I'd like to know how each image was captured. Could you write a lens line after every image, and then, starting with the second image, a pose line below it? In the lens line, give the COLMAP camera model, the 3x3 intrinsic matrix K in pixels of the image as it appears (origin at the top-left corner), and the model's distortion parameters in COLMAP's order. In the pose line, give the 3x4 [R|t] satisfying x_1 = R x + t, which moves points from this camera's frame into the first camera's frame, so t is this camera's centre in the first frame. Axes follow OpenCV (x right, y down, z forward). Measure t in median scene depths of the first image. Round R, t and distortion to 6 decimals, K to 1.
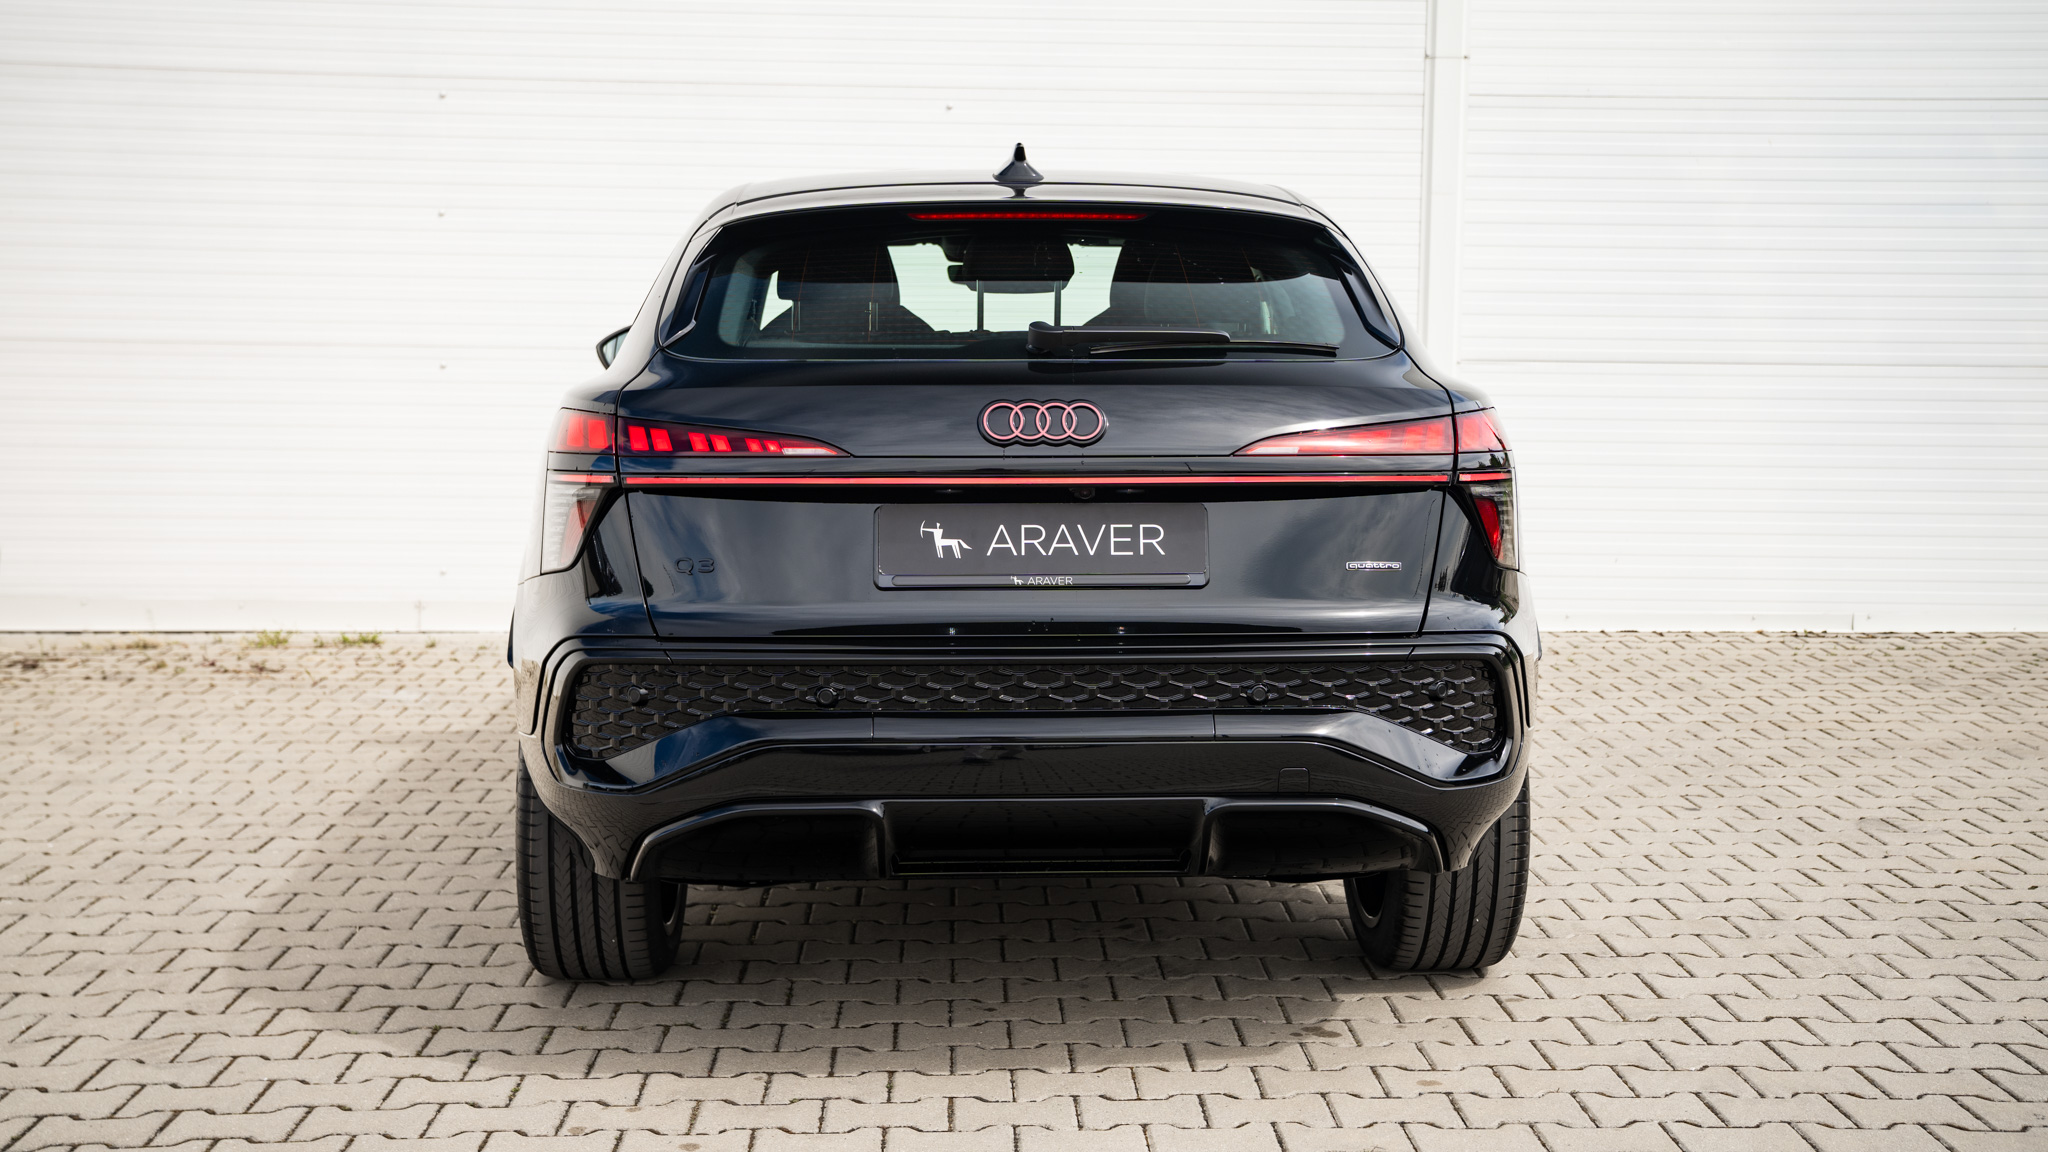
lens RADIAL K [[2477.9, 0, 1061.2], [0, 2477.9, 517.1], [0, 0, 1]] dist [0.014139, 0.430871]
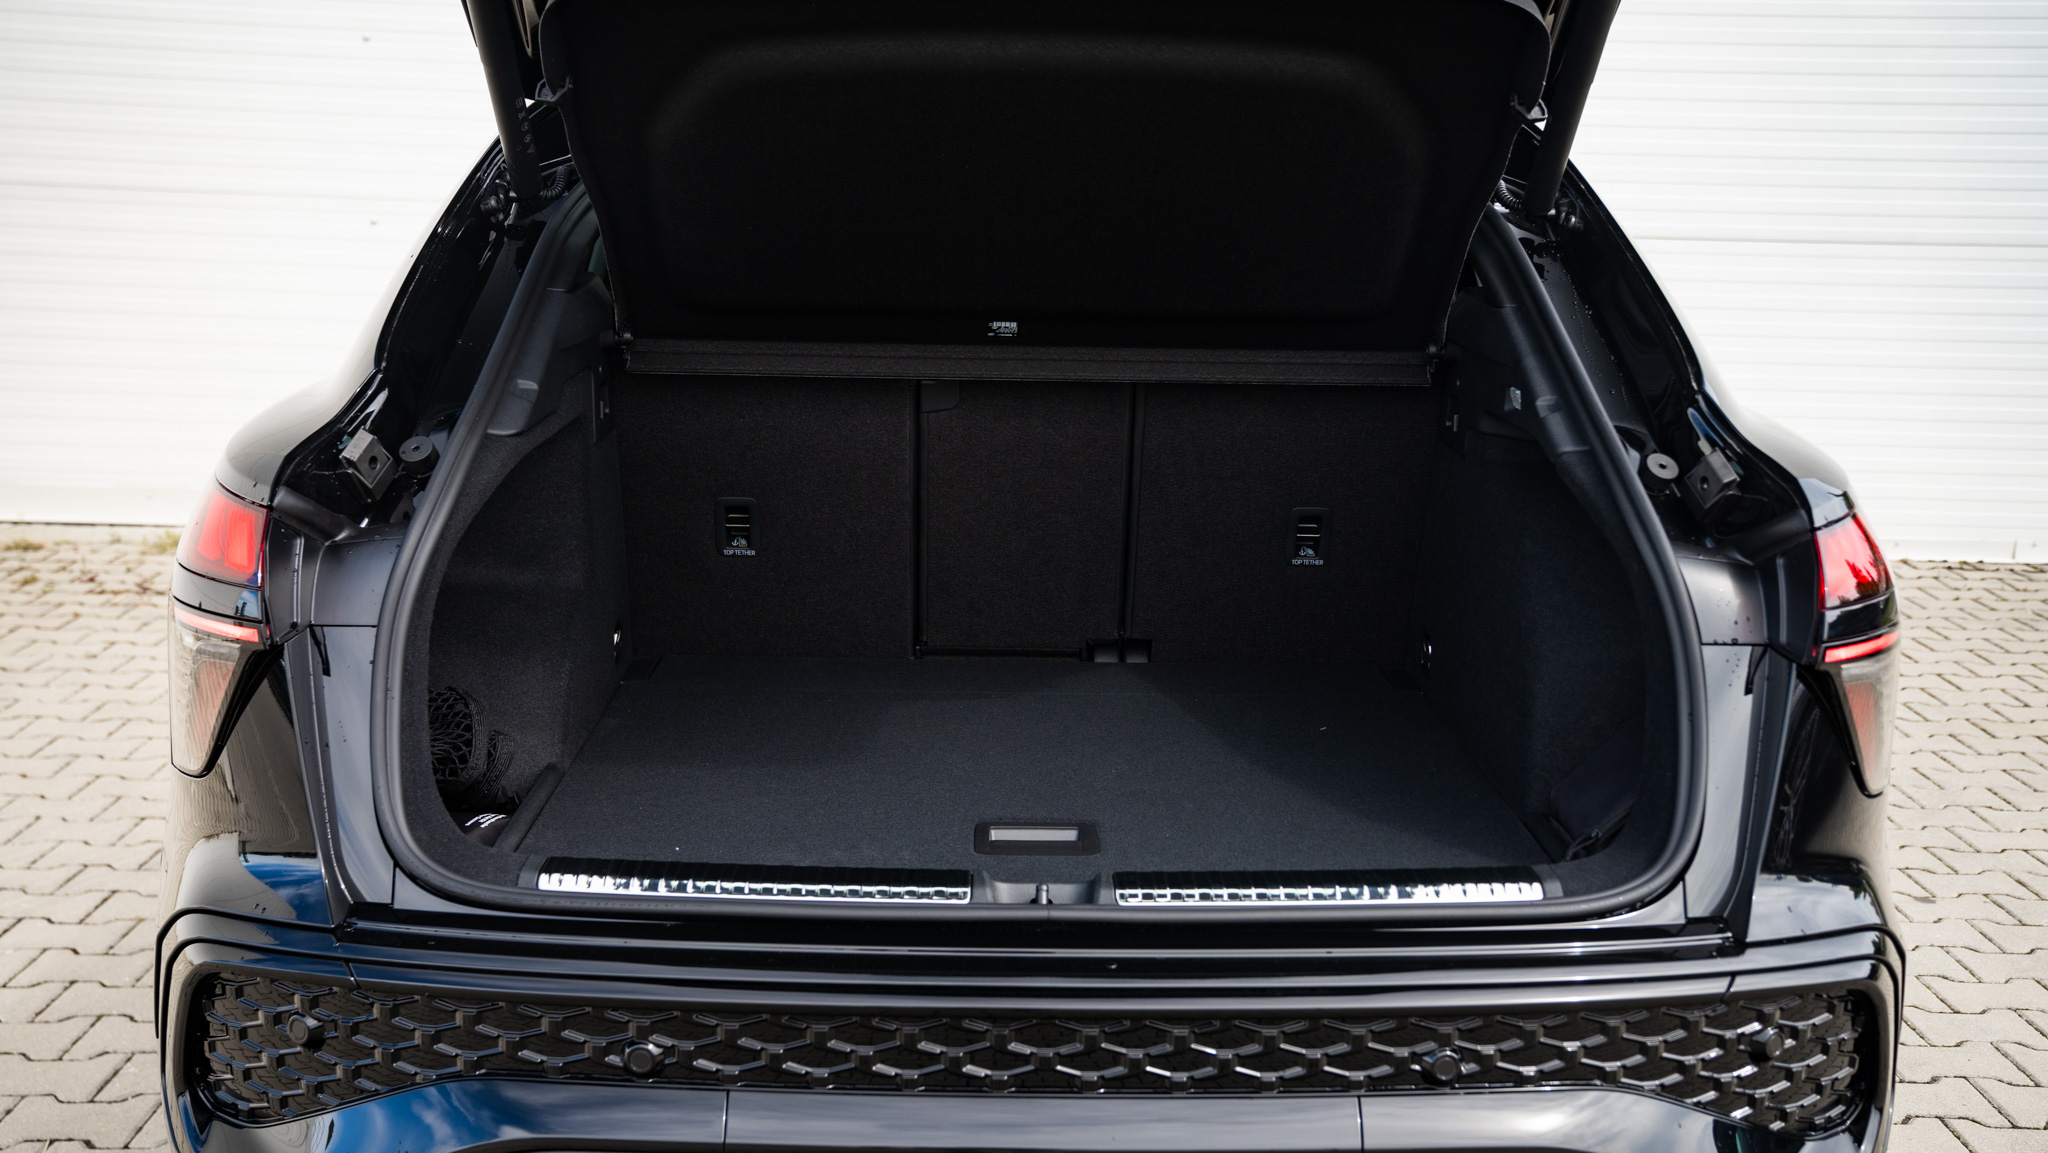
lens RADIAL K [[2256.0, 0, 1025.6], [0, 2256.0, 603.3], [0, 0, 1]] dist [0.089568, 0.008648]
pose [[0.999371, 0.022764, -0.027185, -0.000058], [-0.019027, 0.991255, 0.130581, -0.088841], [0.029920, -0.129981, 0.991065, 0.506079]]
